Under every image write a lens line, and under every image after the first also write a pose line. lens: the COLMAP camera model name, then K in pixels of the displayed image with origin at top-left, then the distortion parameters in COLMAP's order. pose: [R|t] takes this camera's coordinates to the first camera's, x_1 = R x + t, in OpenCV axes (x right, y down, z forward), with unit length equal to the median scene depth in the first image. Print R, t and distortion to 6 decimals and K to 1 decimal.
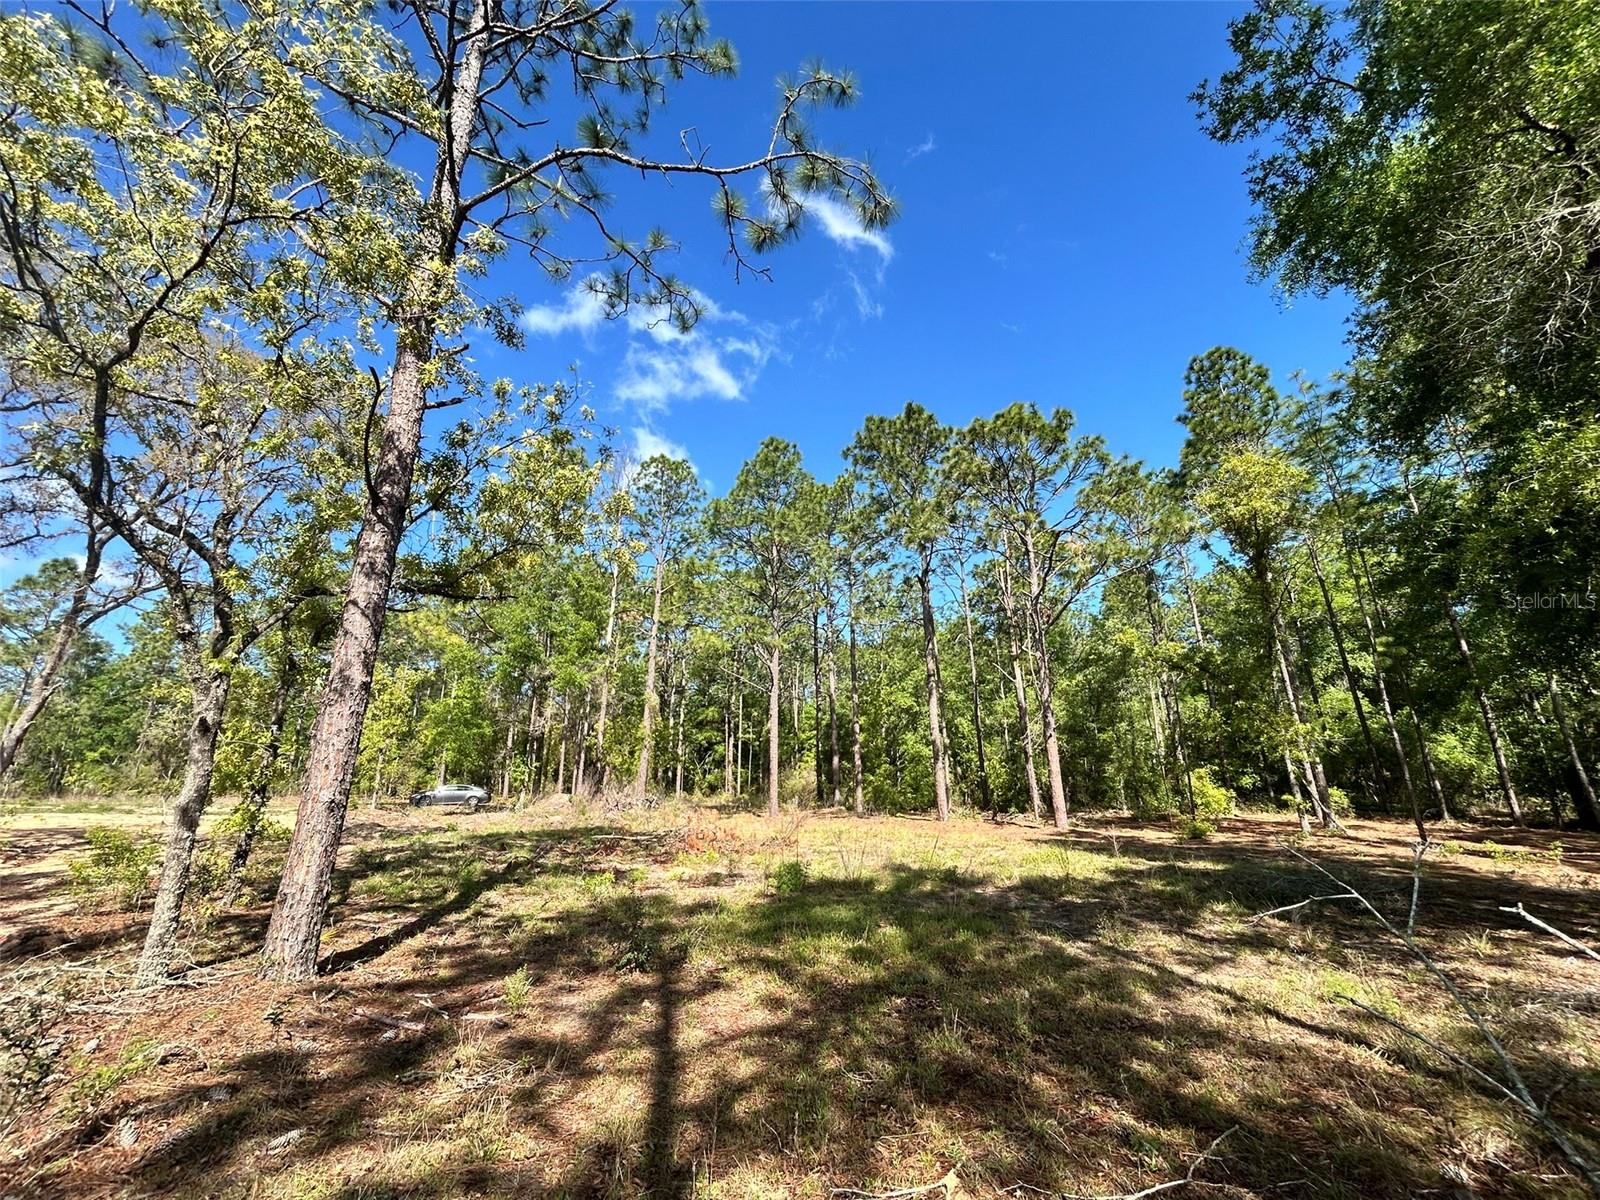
lens RADIAL K [[651.3, 0, 802.0], [0, 651.3, 595.9], [0, 0, 1]] dist [-0.011085, 0.008576]
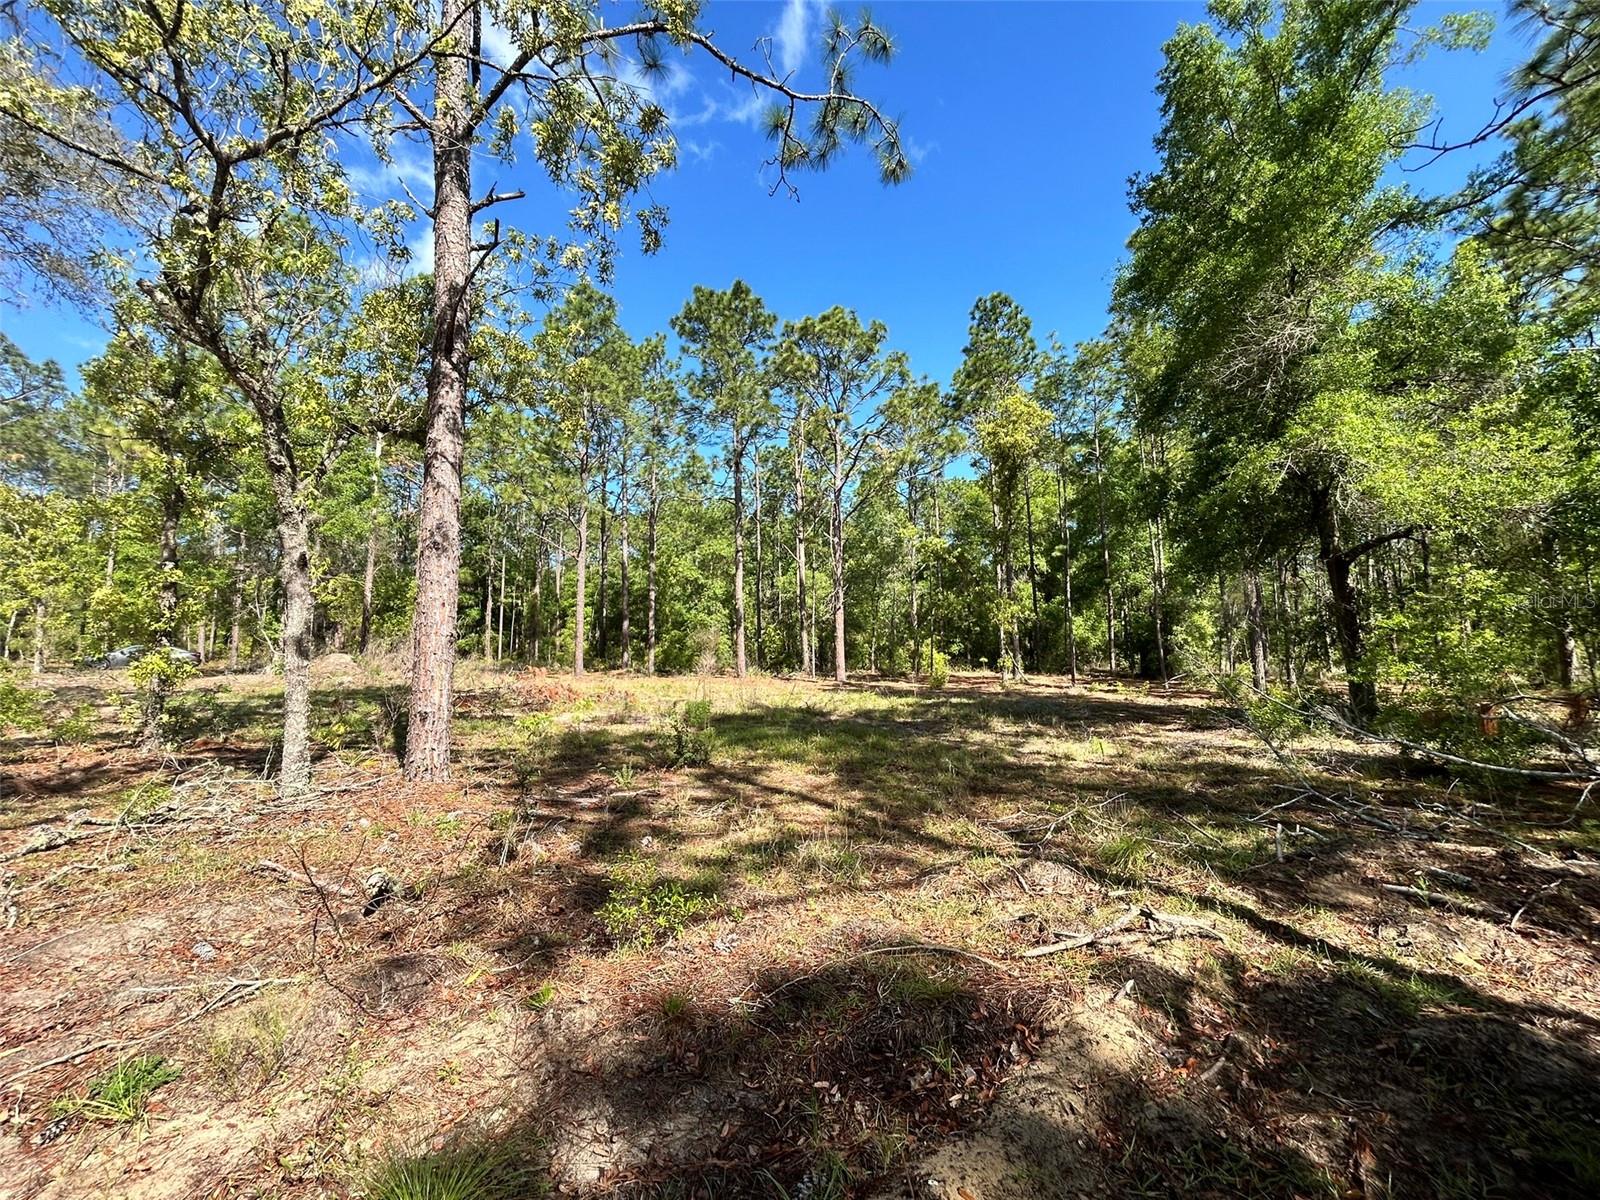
lens RADIAL K [[651.3, 0, 802.0], [0, 651.3, 595.9], [0, 0, 1]] dist [-0.011085, 0.008576]
pose [[0.919156, 0.038607, 0.391998, -0.128656], [-0.112912, 0.979246, 0.168310, -0.000583], [-0.377364, -0.198965, 0.904439, -0.044635]]
